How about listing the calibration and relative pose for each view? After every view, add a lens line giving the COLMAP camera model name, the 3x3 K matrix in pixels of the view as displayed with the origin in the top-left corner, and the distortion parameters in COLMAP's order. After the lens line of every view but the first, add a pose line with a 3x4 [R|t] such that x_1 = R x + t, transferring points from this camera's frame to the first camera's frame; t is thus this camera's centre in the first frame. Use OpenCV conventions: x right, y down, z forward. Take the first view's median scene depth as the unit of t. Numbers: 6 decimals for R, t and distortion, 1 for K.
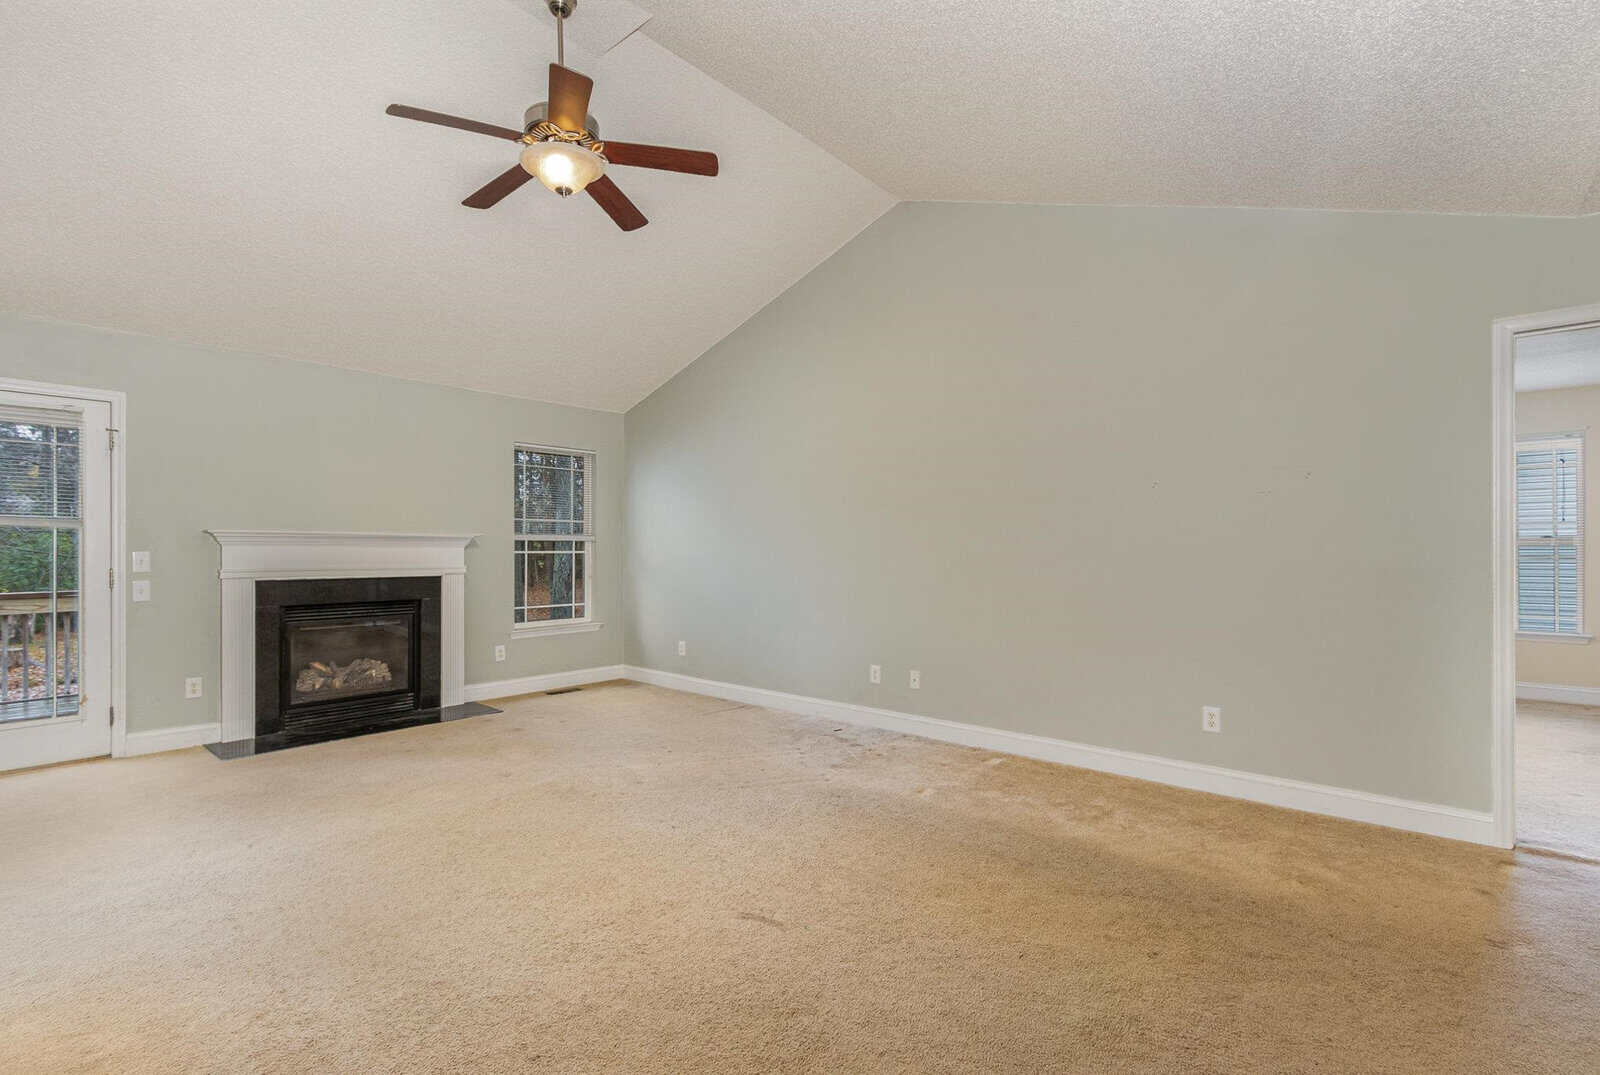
lens RADIAL K [[749.7, 0, 800.2], [0, 749.7, 549.0], [0, 0, 1]] dist [0.001504, 0.000023]
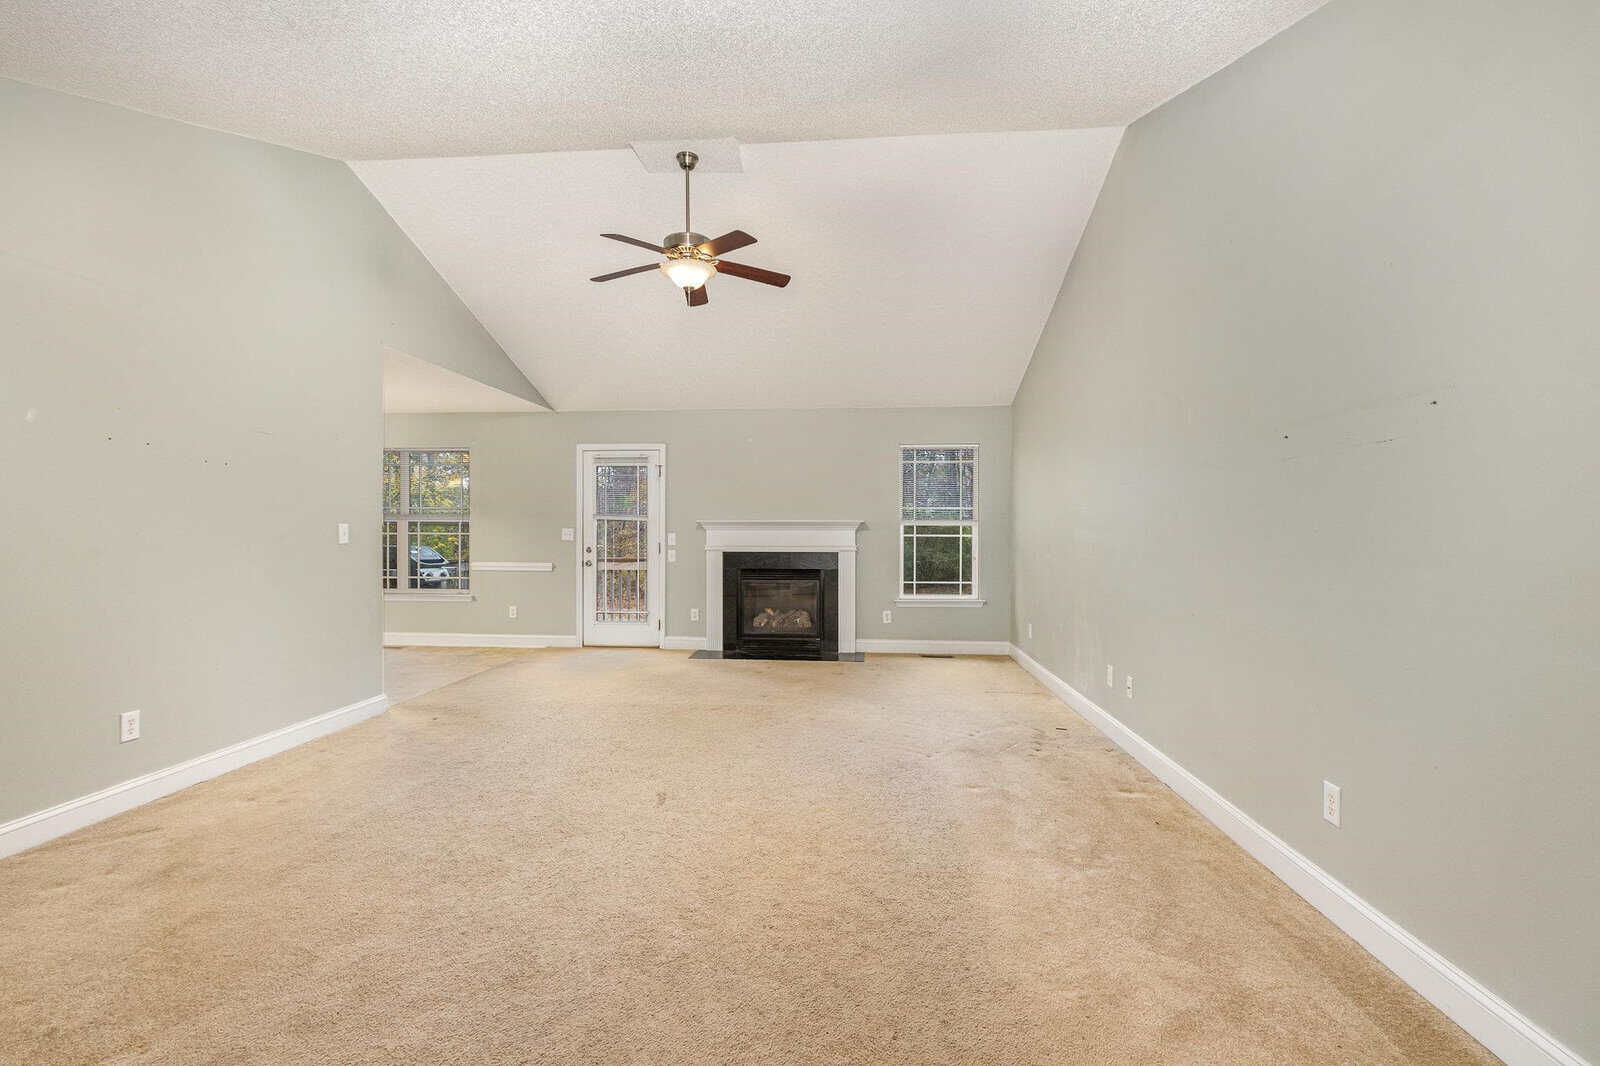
lens RADIAL K [[712.5, 0, 765.9], [0, 712.5, 538.3], [0, 0, 1]] dist [0.002225, 0.000048]
pose [[0.583417, 0.008412, -0.812129, 0.497112], [-0.003696, 0.999964, 0.007703, 0.000916], [0.812164, -0.001493, 0.583427, 0.172384]]
